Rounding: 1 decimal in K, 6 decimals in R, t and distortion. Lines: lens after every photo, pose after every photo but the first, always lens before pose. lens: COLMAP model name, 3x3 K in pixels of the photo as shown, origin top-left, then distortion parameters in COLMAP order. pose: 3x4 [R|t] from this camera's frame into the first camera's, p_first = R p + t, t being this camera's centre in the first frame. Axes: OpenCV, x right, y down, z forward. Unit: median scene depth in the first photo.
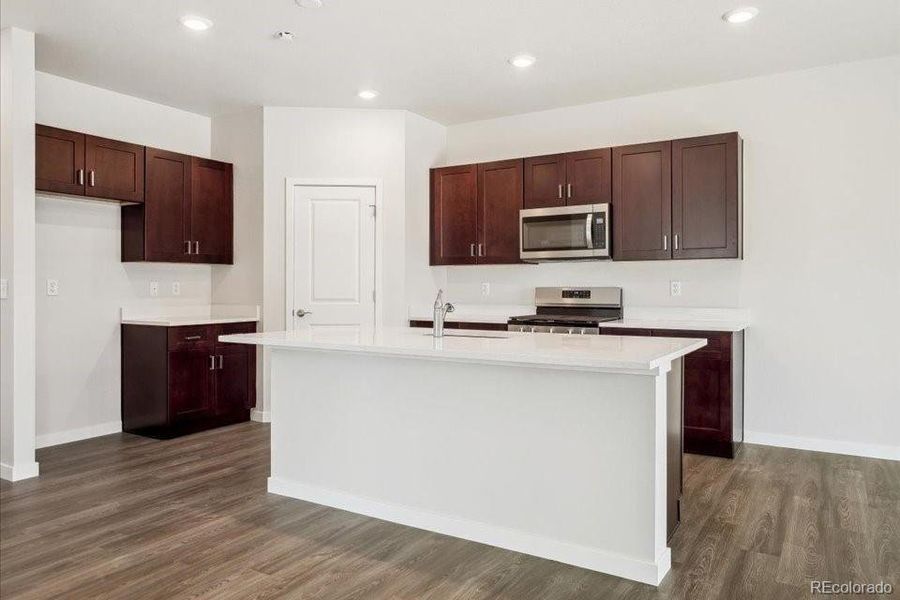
lens RADIAL K [[620.3, 0, 452.7], [0, 620.3, 293.9], [0, 0, 1]] dist [0.009270, 0.001038]
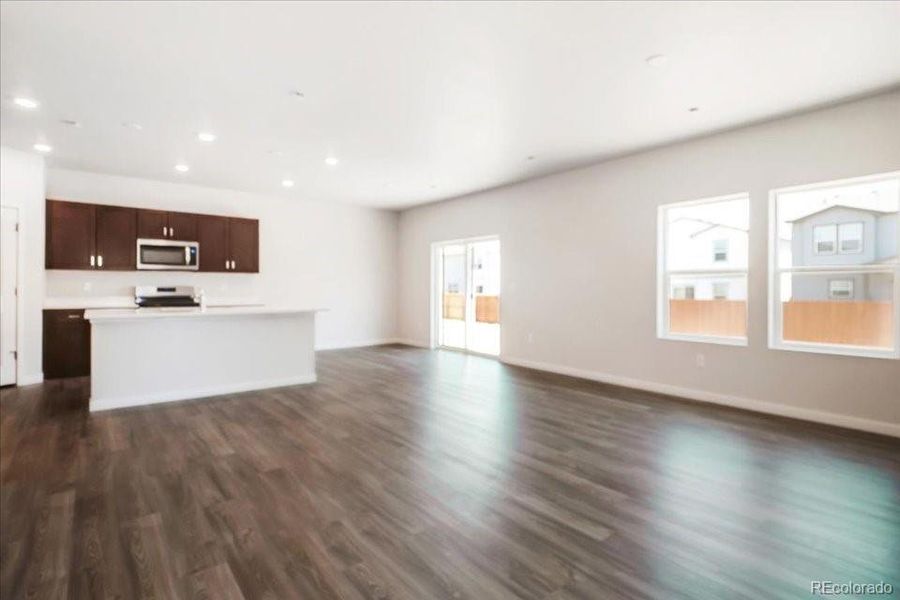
lens RADIAL K [[470.5, 0, 448.7], [0, 470.5, 294.3], [0, 0, 1]] dist [-0.006642, 0.000762]
pose [[0.350738, -0.008502, 0.936435, -1.248116], [0.007128, 0.999954, 0.006409, 0.017204], [-0.936446, 0.004427, 0.350783, -0.367031]]
